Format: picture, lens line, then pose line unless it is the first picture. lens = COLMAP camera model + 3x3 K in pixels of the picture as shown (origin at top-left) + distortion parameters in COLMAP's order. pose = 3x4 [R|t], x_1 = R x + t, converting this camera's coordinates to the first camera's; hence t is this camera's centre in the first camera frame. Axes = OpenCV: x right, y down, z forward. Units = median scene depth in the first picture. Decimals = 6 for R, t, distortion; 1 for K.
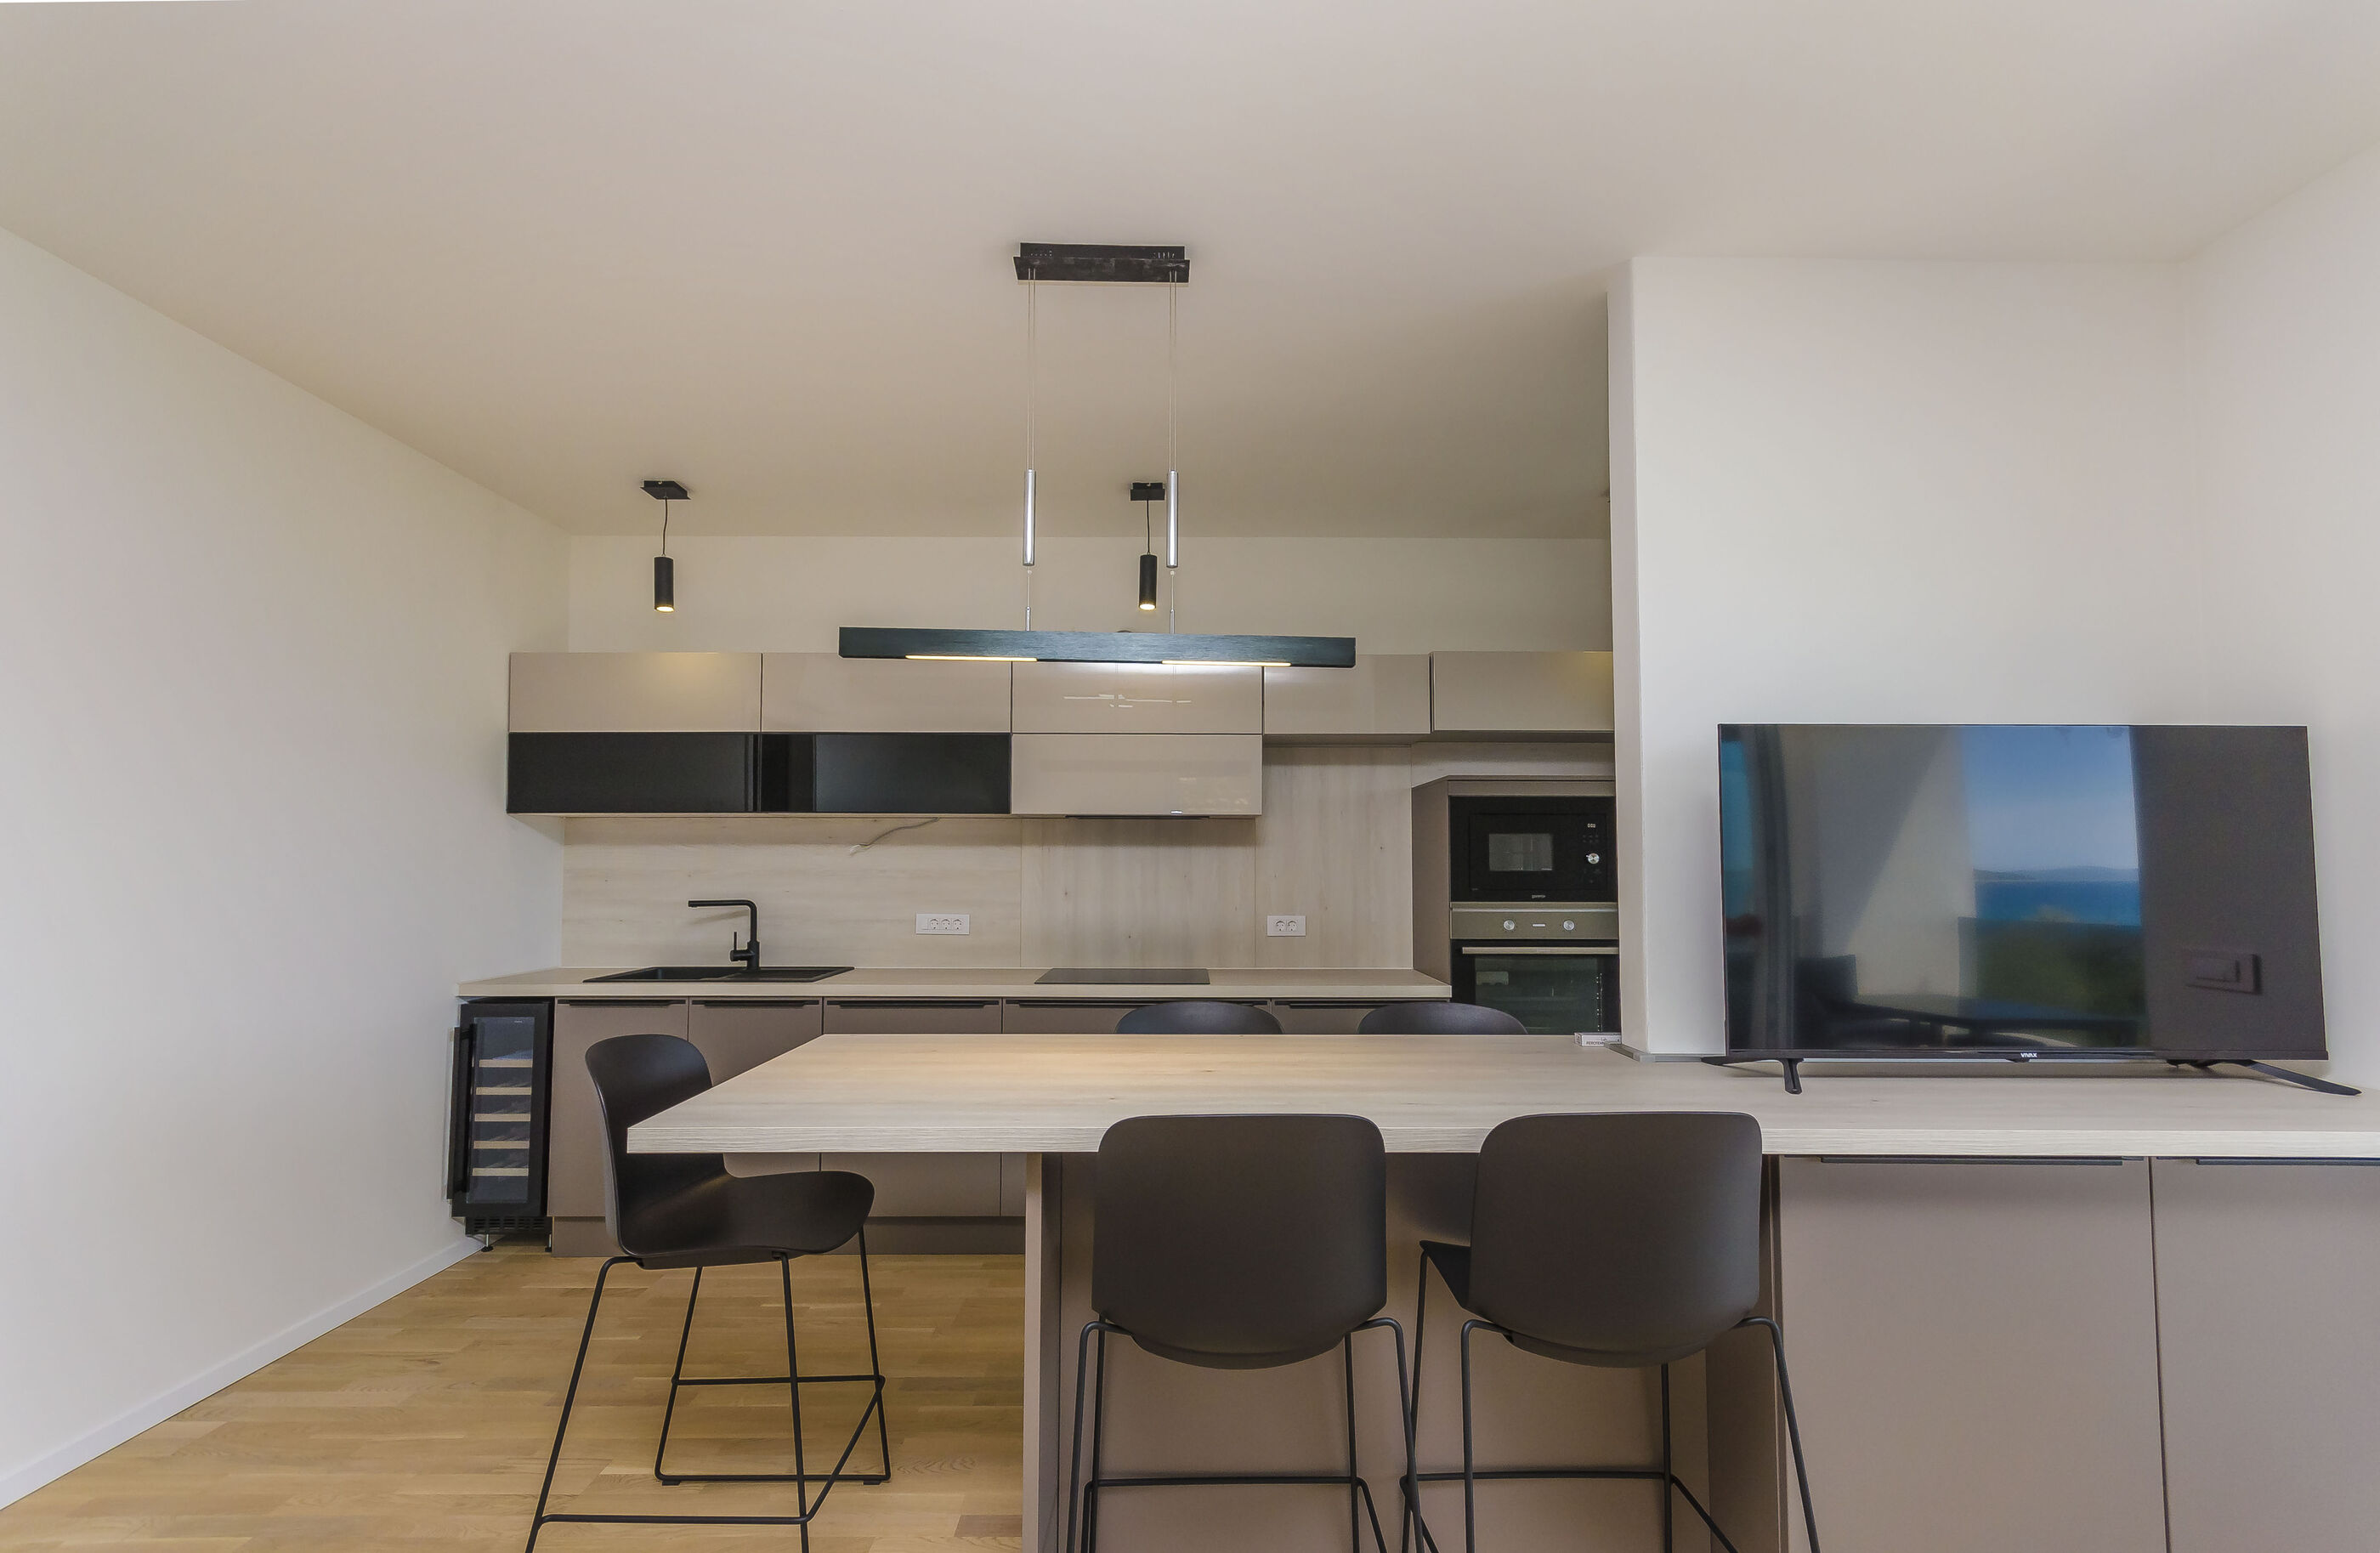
lens RADIAL K [[1021.0, 0, 1245.5], [0, 1021.0, 802.0], [0, 0, 1]] dist [-0.007541, 0.000254]
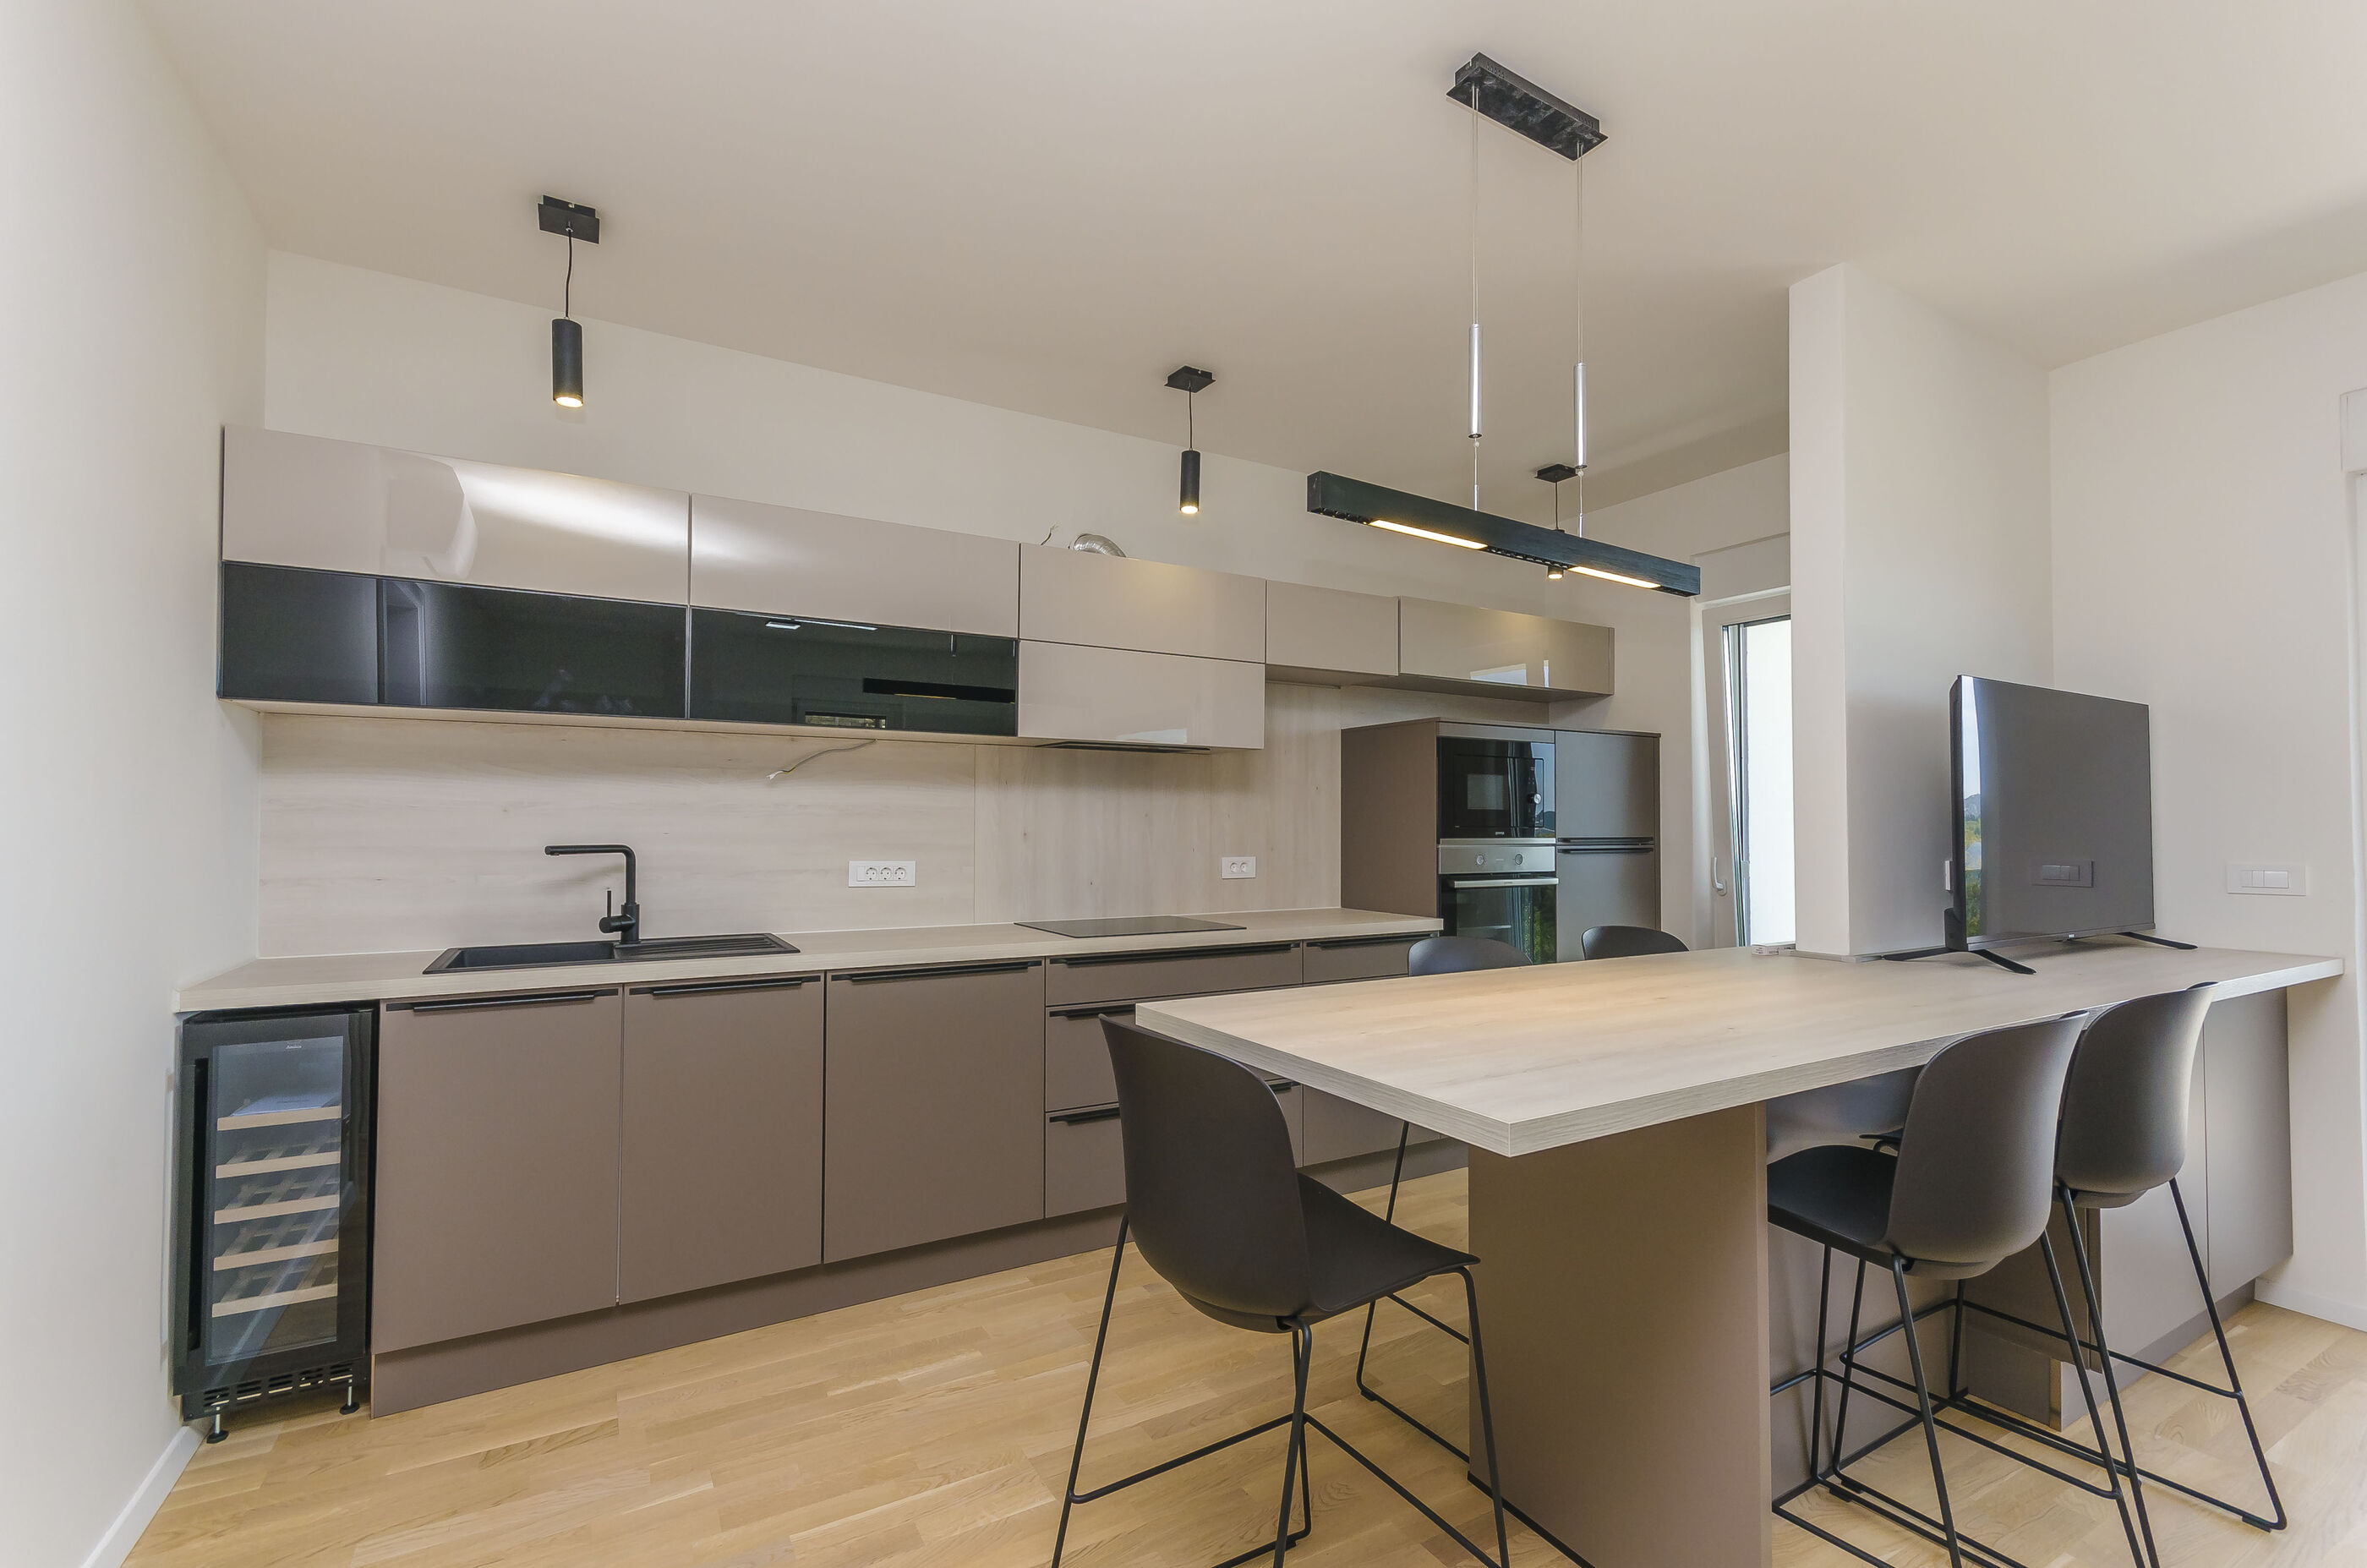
lens RADIAL K [[1022.2, 0, 1185.9], [0, 1022.2, 795.9], [0, 0, 1]] dist [0.000953, -0.000984]
pose [[0.872888, 0.015353, 0.487678, -0.527713], [-0.029046, 0.999367, 0.020528, 0.039571], [-0.487055, -0.032084, 0.872782, 0.215618]]
